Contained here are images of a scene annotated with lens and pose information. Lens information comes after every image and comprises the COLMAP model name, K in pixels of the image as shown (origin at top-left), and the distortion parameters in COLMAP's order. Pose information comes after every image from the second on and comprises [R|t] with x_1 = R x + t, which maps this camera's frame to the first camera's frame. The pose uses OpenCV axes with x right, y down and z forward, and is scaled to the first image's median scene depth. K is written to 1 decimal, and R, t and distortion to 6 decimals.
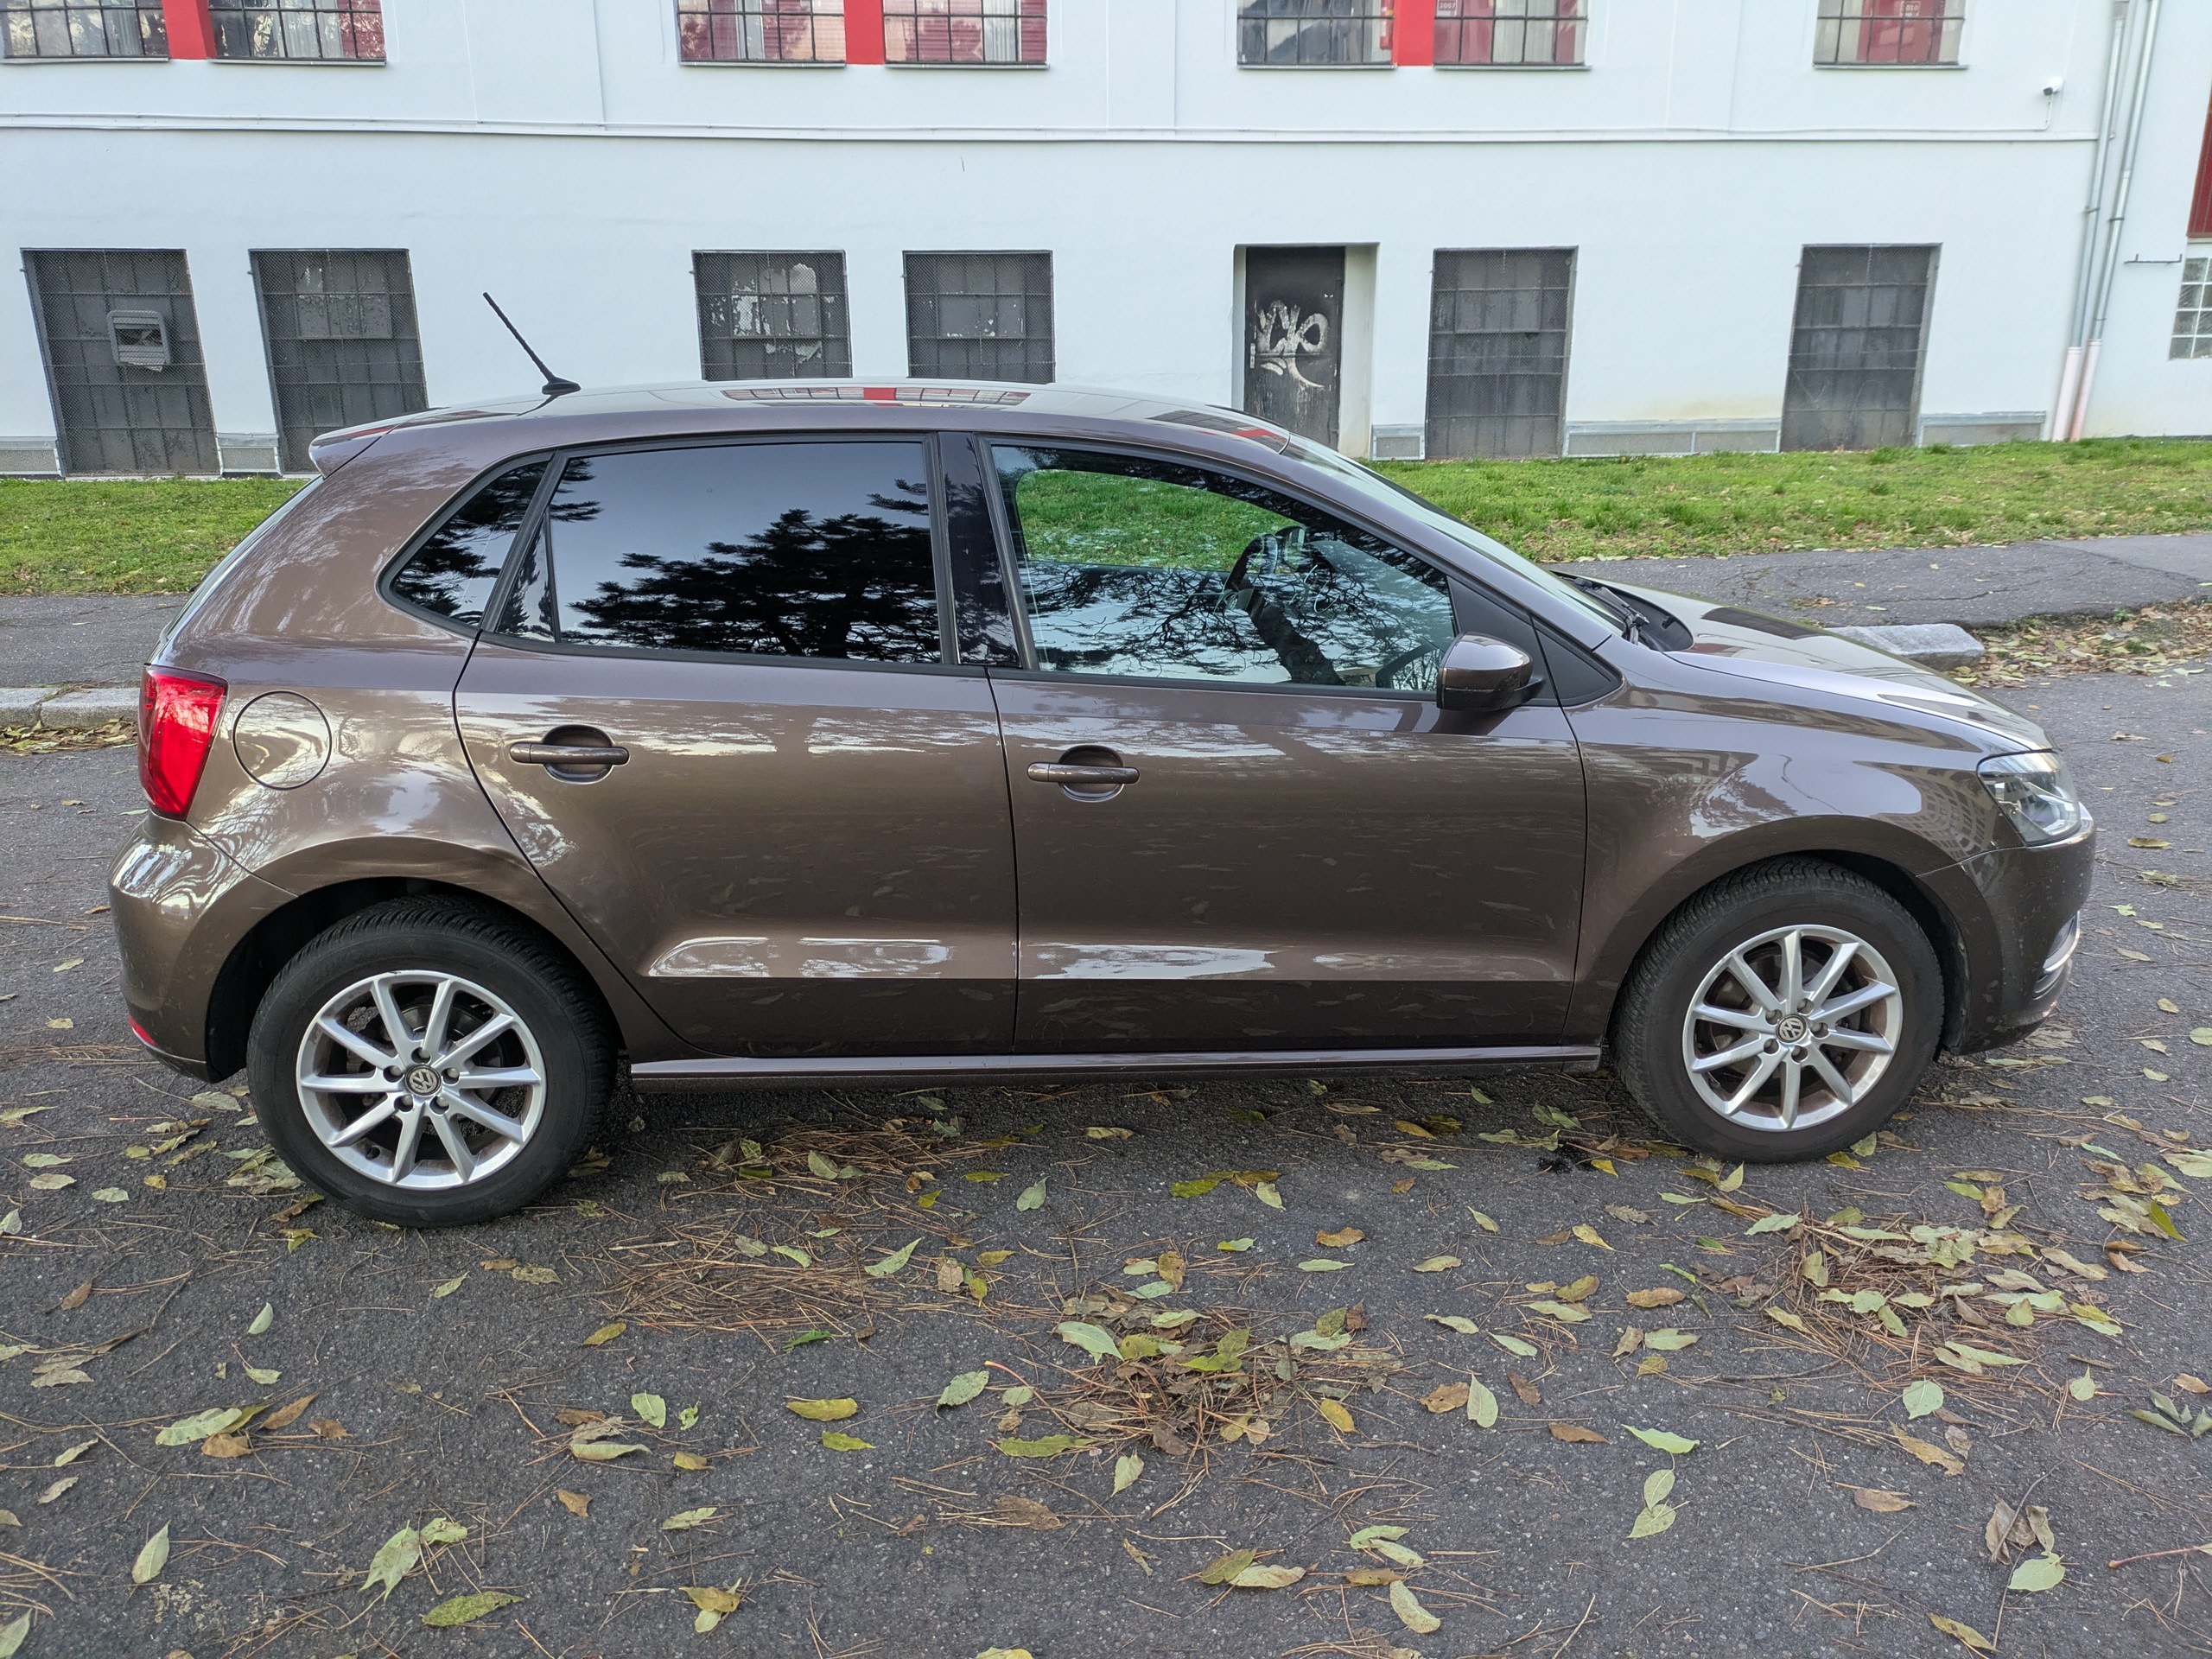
lens RADIAL K [[1625.1, 0, 1059.5], [0, 1625.1, 830.4], [0, 0, 1]] dist [0.058201, -0.050798]
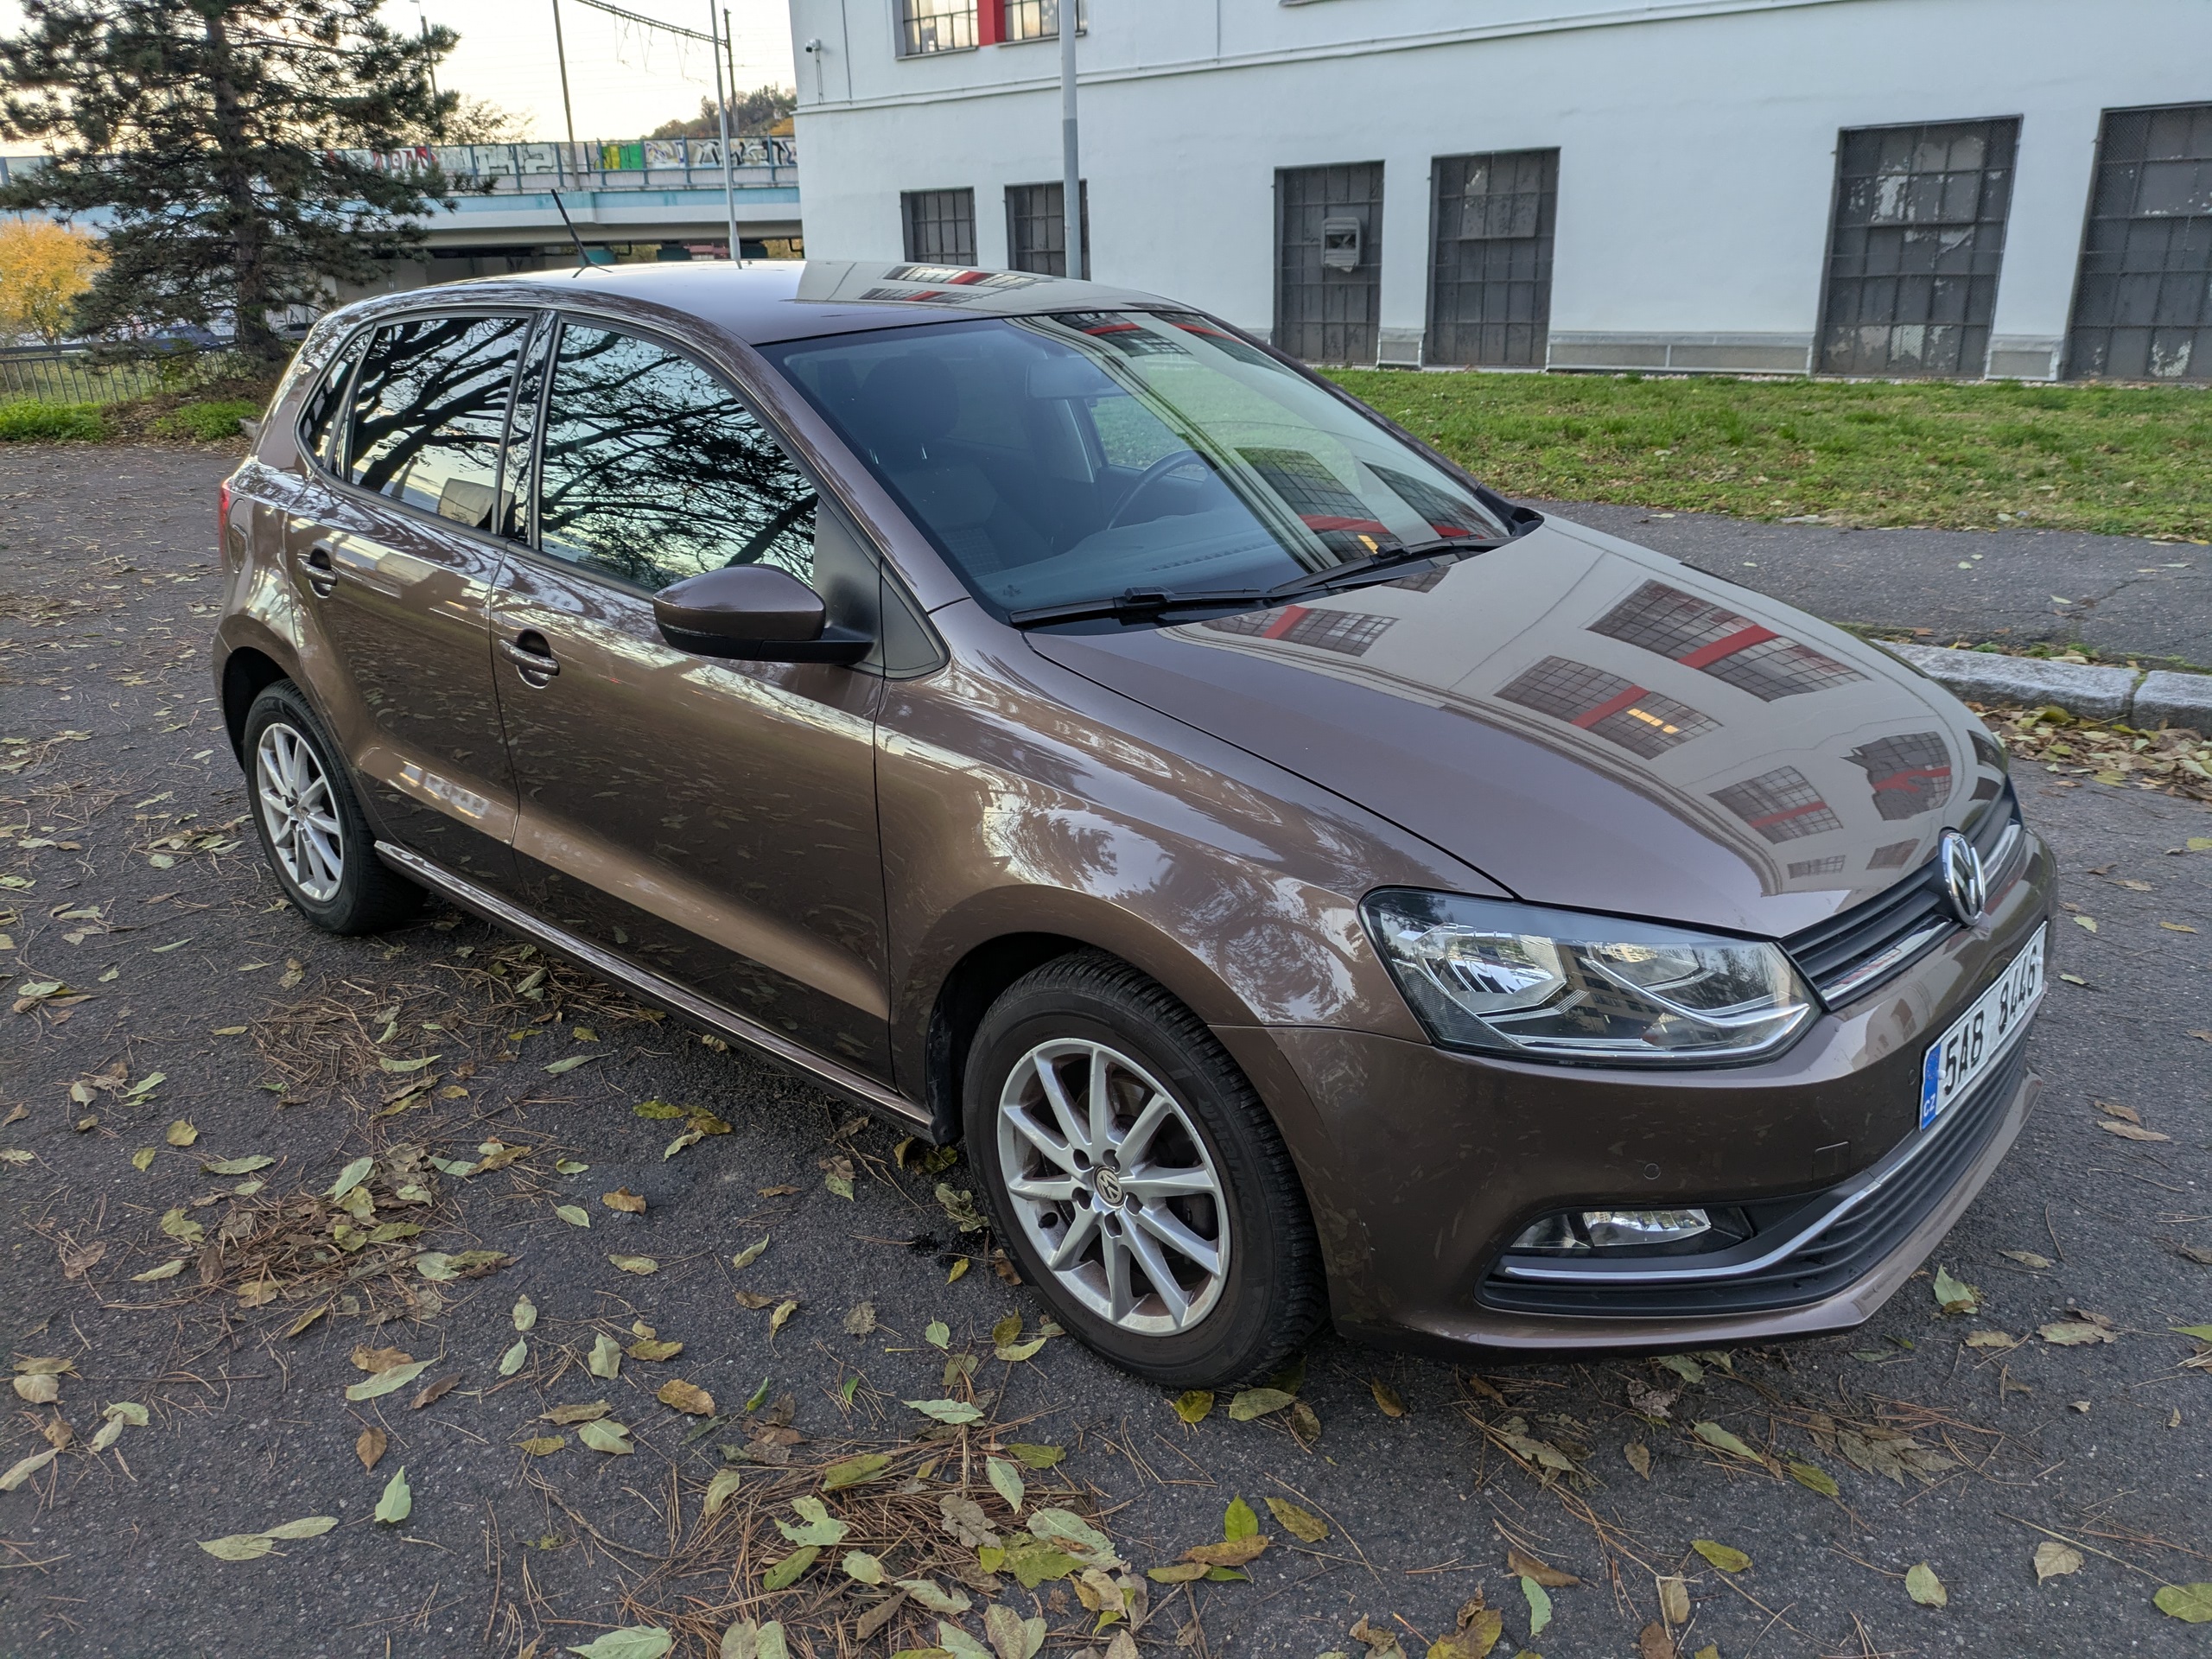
lens RADIAL K [[1607.5, 0, 1104.5], [0, 1607.5, 792.3], [0, 0, 1]] dist [0.057431, -0.041480]
pose [[0.701659, 0.218158, -0.678293, 0.702455], [-0.192346, 0.974625, 0.114495, -0.099955], [0.686060, 0.050130, 0.725816, 0.383851]]
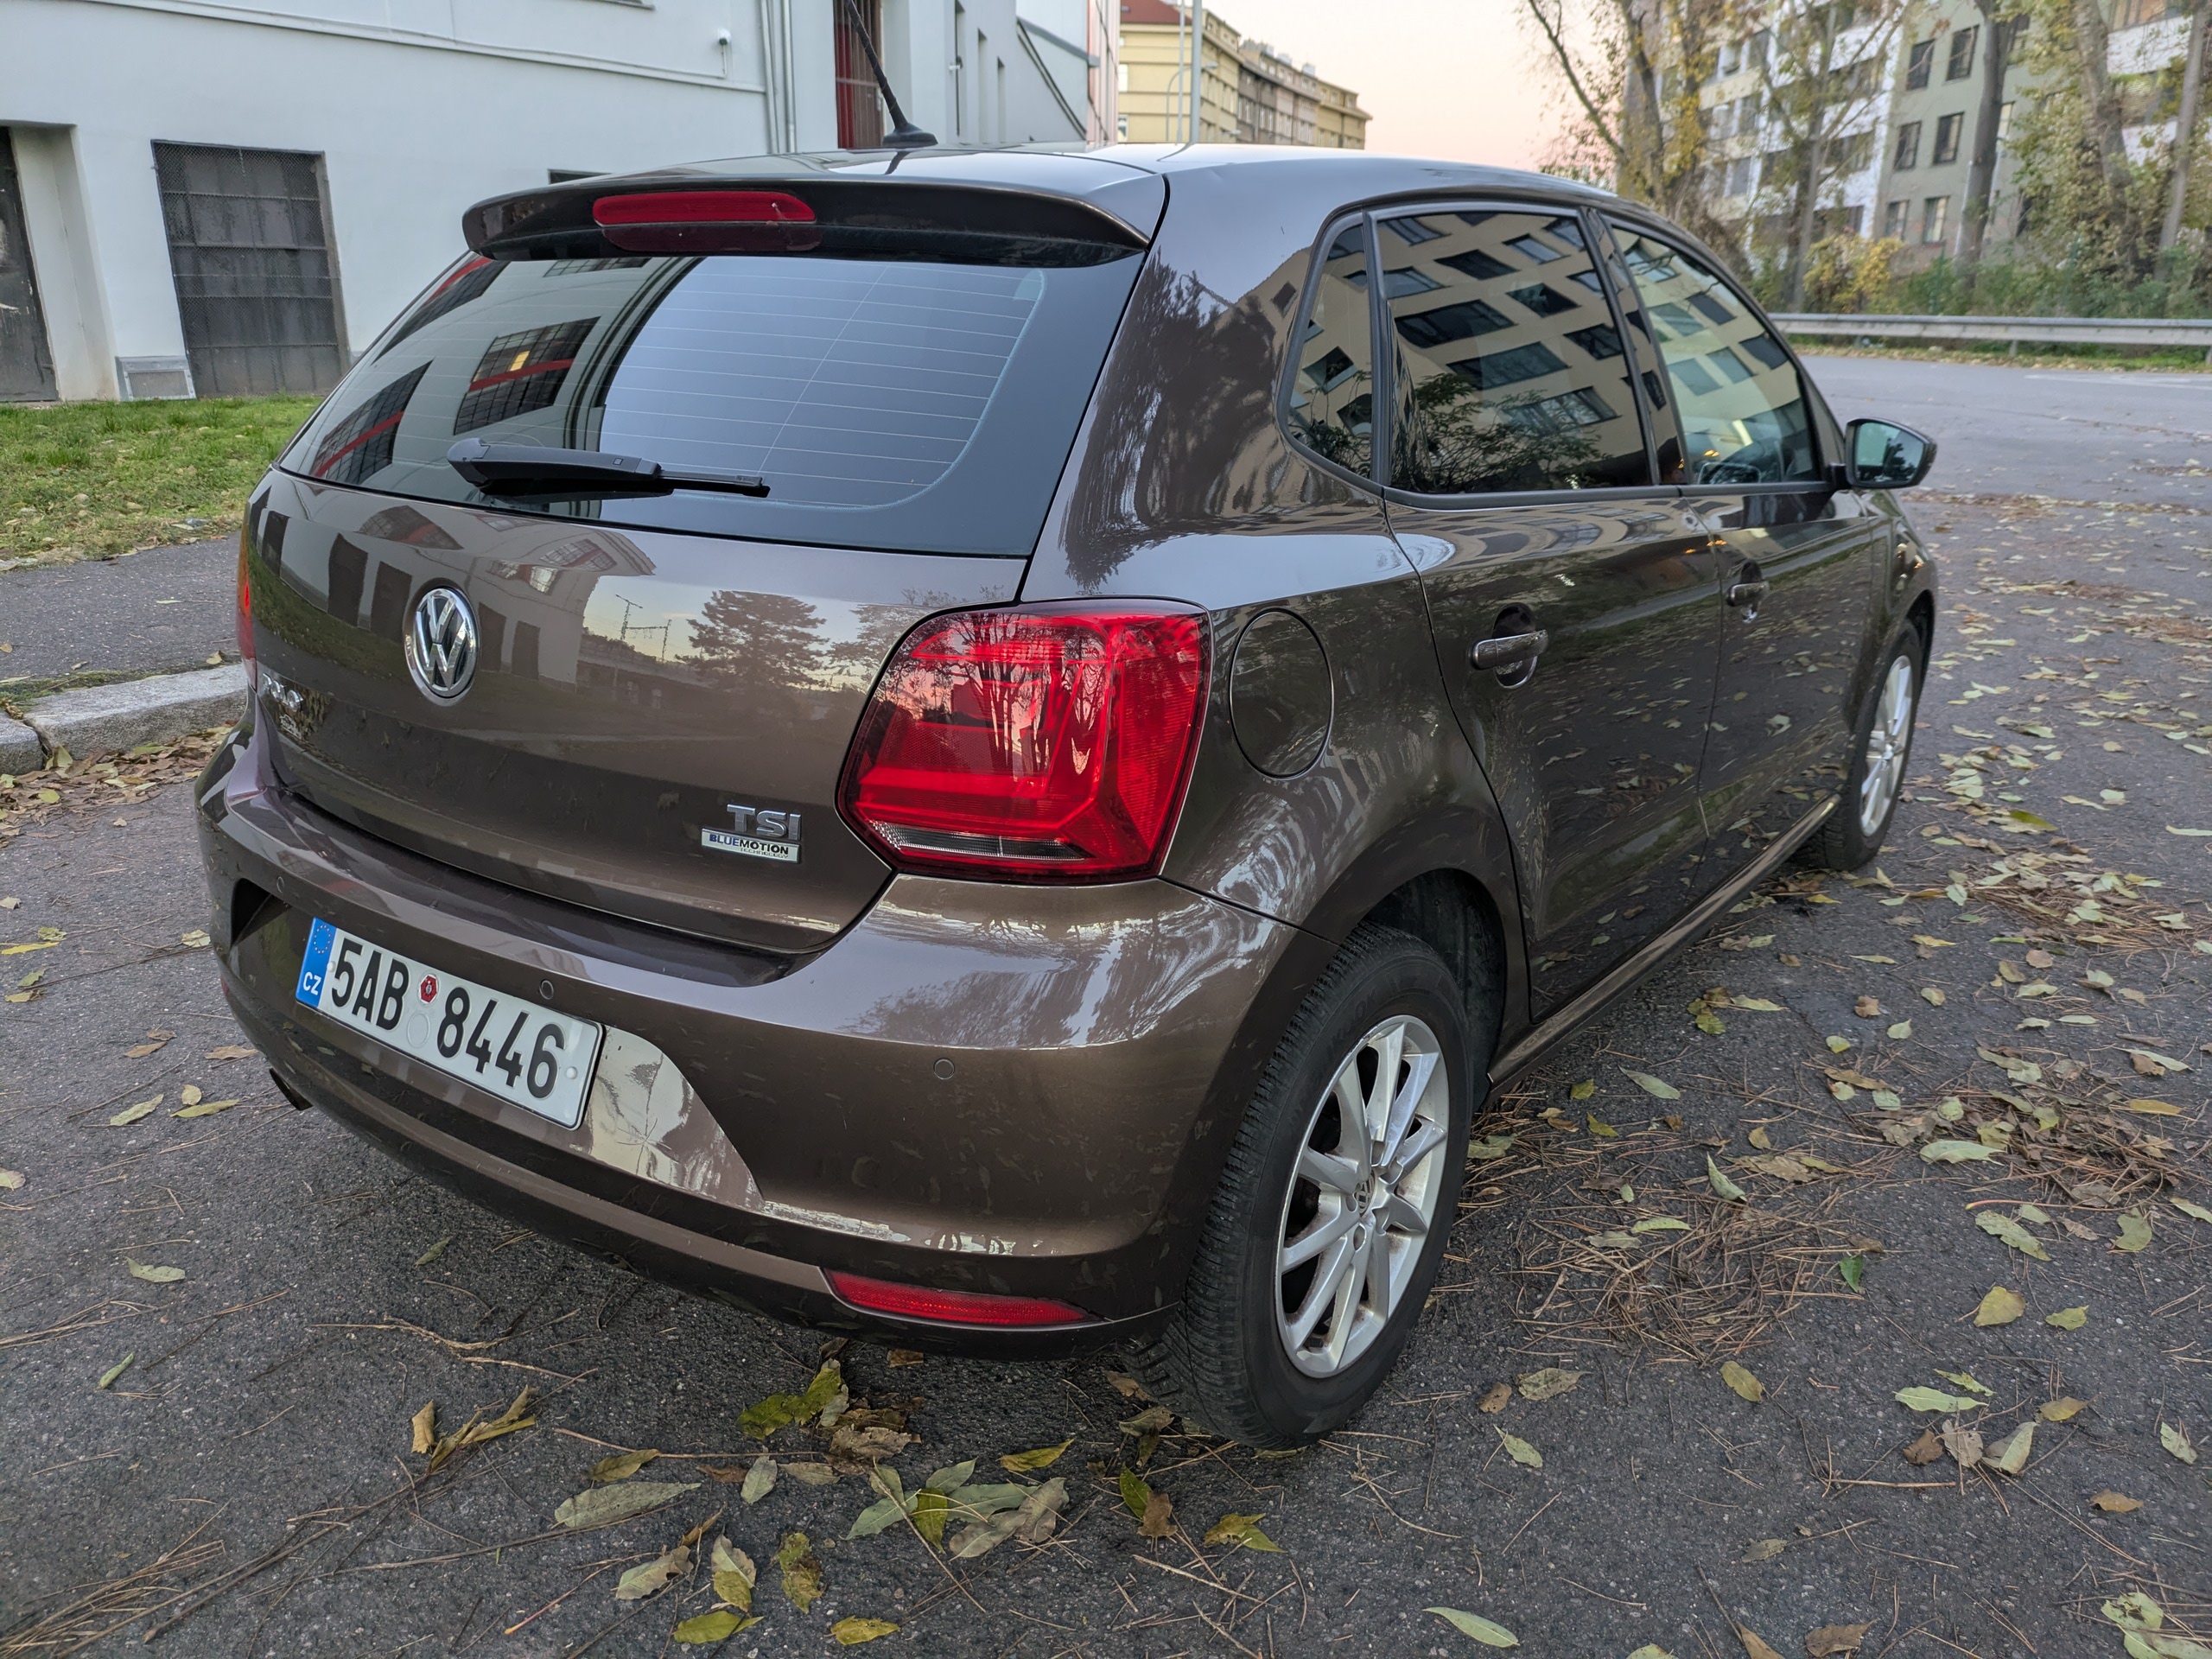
lens RADIAL K [[1691.5, 0, 1069.4], [0, 1691.5, 827.2], [0, 0, 1]] dist [0.035515, -0.009475]
pose [[0.645902, -0.217357, 0.731825, -0.705800], [0.208371, 0.972408, 0.104905, -0.063609], [-0.734433, 0.084733, 0.673371, 0.473863]]
